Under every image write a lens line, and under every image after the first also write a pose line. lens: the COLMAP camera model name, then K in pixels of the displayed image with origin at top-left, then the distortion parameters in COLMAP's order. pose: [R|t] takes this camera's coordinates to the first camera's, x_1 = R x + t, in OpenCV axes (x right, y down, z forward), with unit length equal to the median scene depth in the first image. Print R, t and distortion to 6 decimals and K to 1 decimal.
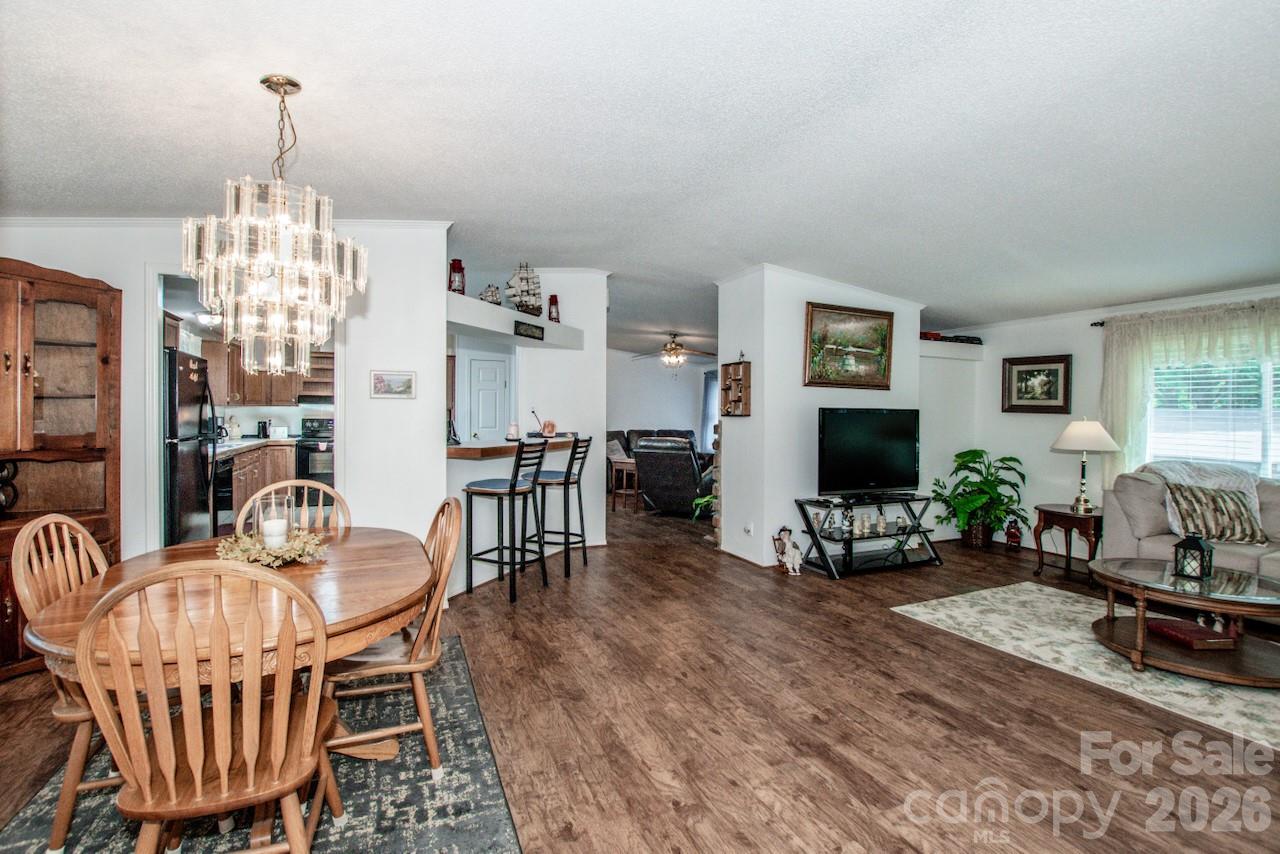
lens RADIAL K [[583.3, 0, 625.8], [0, 583.3, 417.7], [0, 0, 1]] dist [-0.027399, 0.001559]
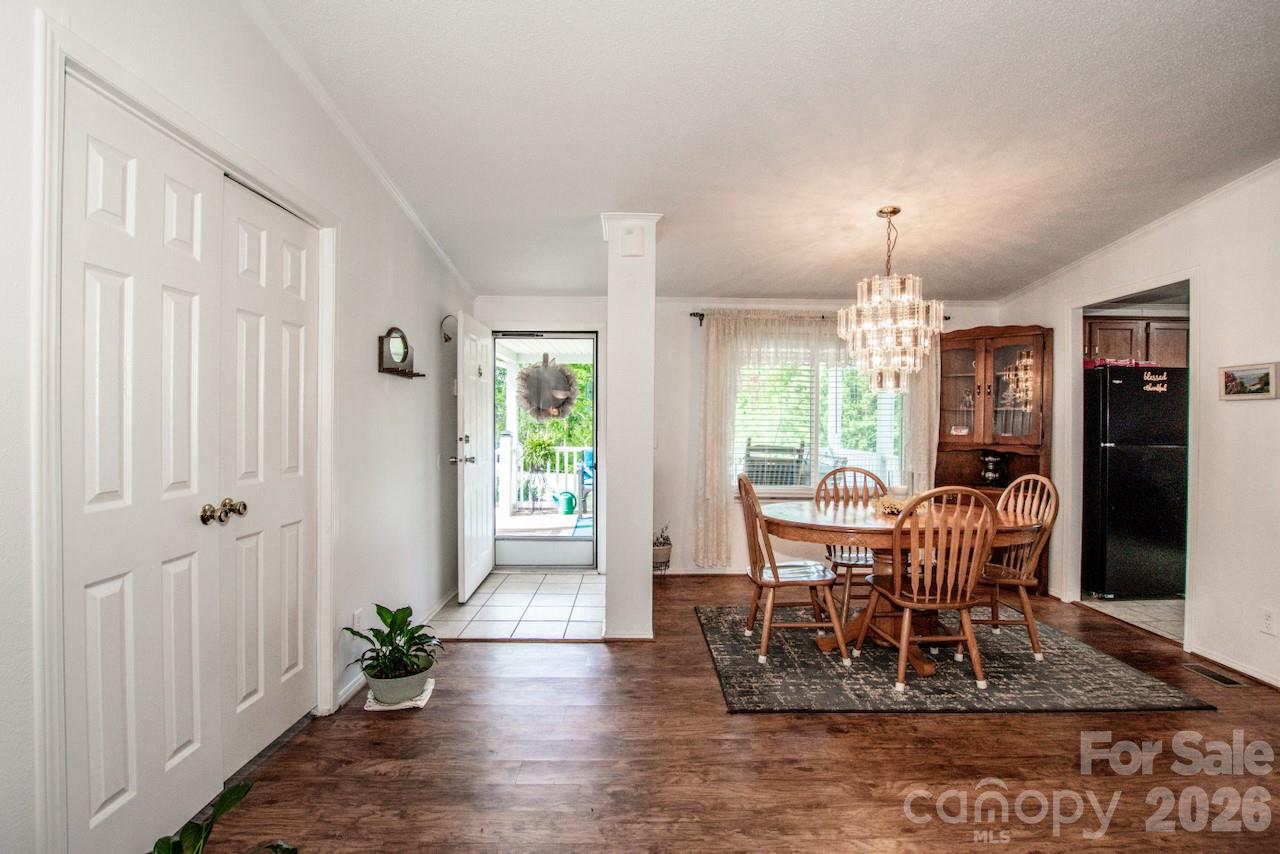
lens RADIAL K [[584.7, 0, 640.0], [0, 584.7, 427.0], [0, 0, 1]] dist [-0.023776, 0.000261]
pose [[-0.355589, -0.002844, -0.934638, 0.566418], [-0.015175, 0.999881, 0.002731, 0.013456], [0.934519, 0.015154, -0.355590, 0.455240]]
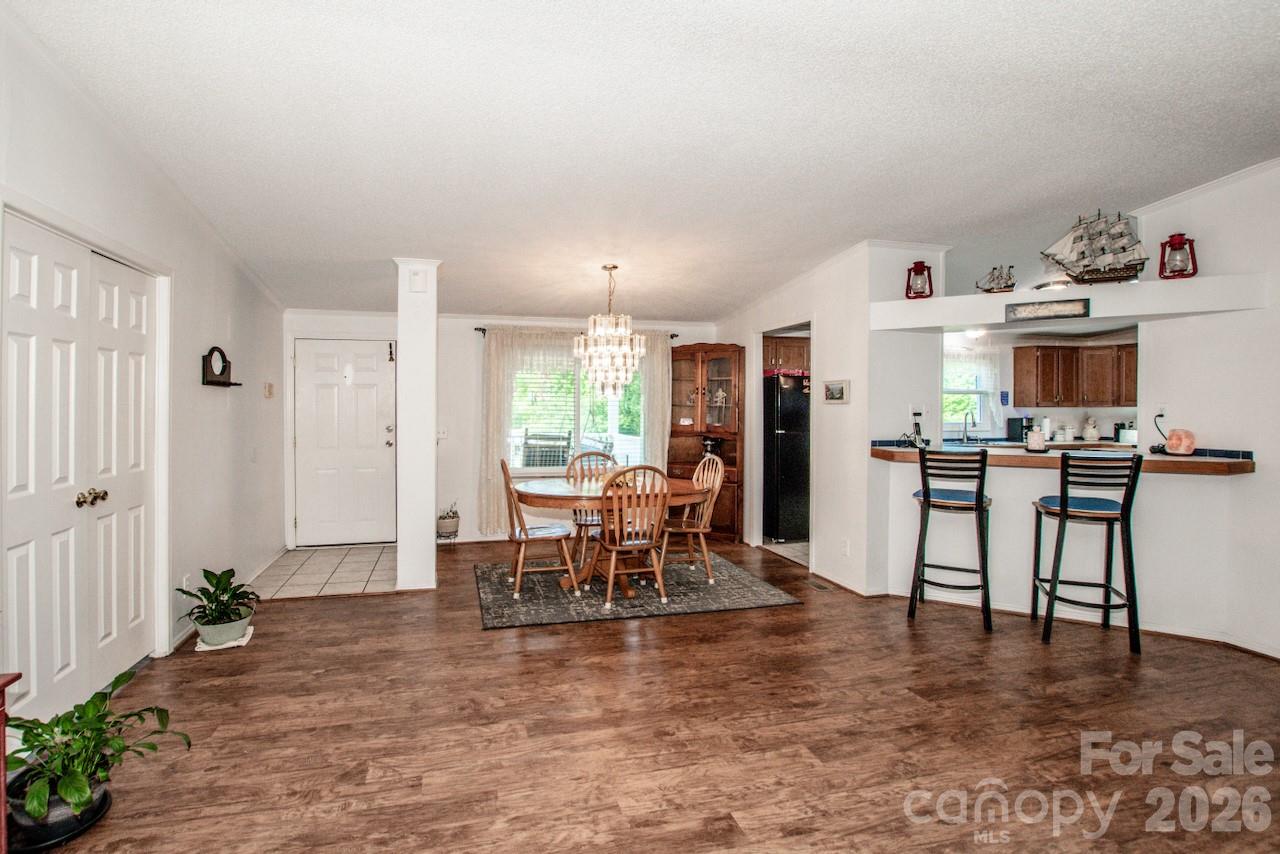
lens RADIAL K [[587.1, 0, 598.7], [0, 587.1, 404.6], [0, 0, 1]] dist [-0.027719, 0.000915]
pose [[-0.136313, -0.007560, -0.990637, 0.800015], [-0.010042, 0.999930, -0.006249, -0.016380], [0.990615, 0.009096, -0.136379, 0.615968]]
